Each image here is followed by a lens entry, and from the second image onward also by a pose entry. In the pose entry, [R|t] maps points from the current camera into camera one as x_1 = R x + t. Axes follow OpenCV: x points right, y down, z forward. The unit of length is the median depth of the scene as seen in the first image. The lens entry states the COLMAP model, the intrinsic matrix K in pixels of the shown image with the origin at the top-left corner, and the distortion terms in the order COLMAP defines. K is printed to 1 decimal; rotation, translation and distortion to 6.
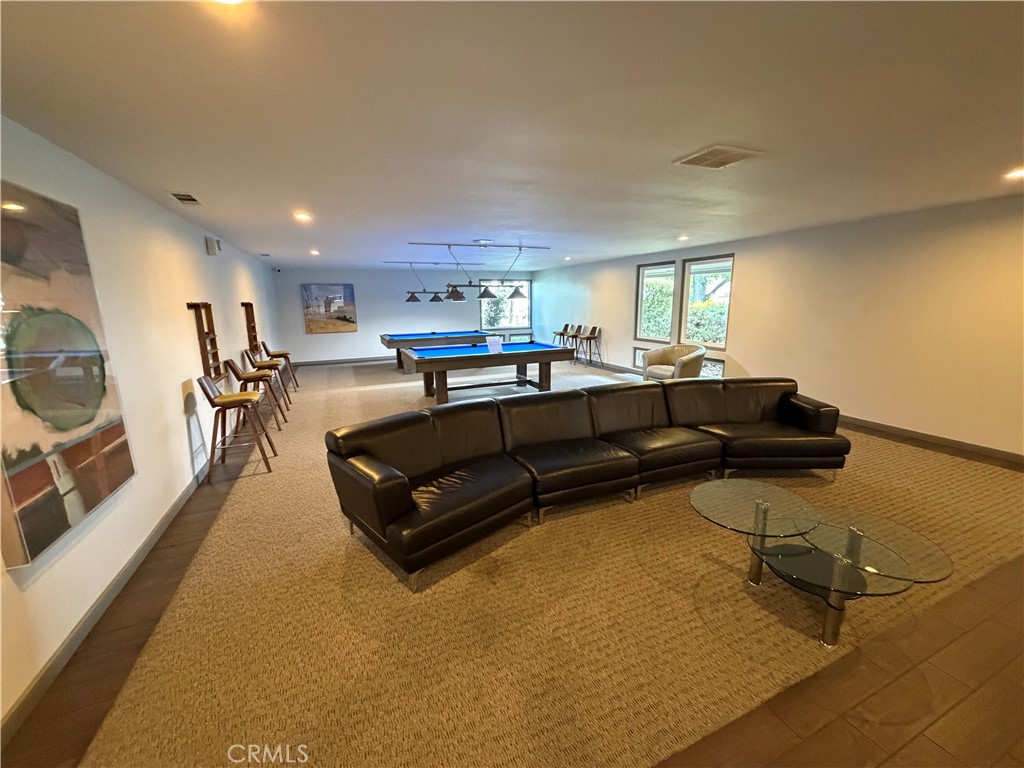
lens RADIAL K [[408.1, 0, 512.0], [0, 408.1, 384.0], [0, 0, 1]] dist [0.000905, -0.000025]
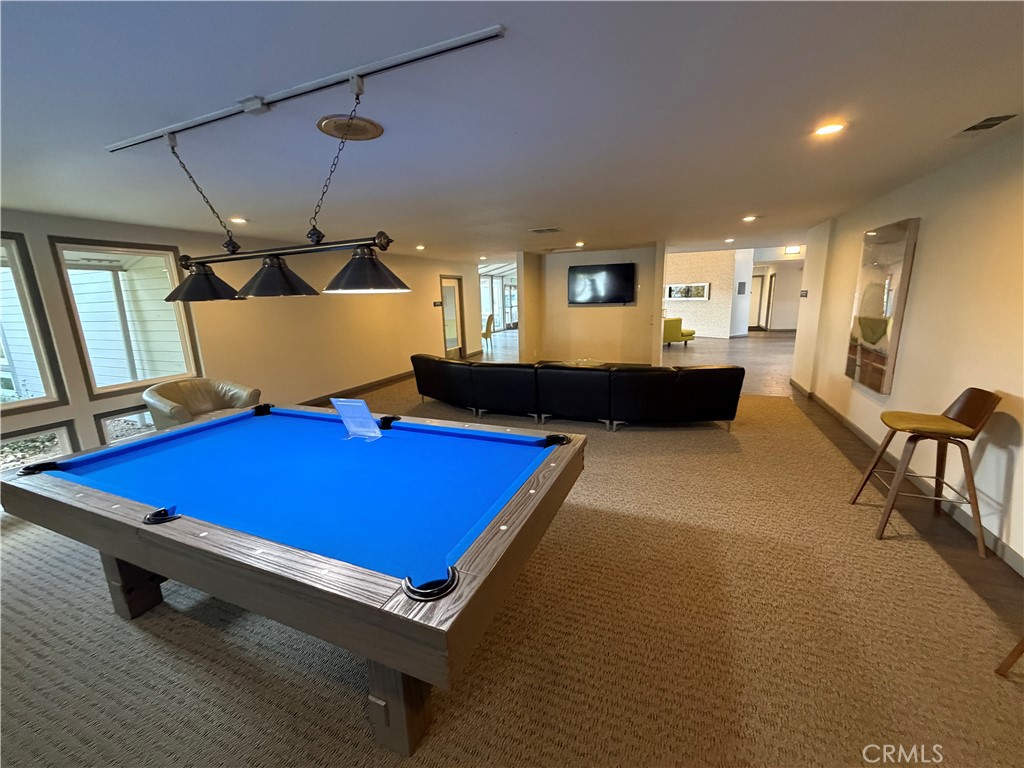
lens RADIAL K [[408.1, 0, 512.0], [0, 408.1, 384.0], [0, 0, 1]] dist [0.000905, -0.000025]
pose [[-0.695193, -0.113836, 0.709752, -0.909328], [0.187525, 0.924468, 0.331952, -0.500018], [-0.693931, 0.363868, -0.621337, 2.506152]]
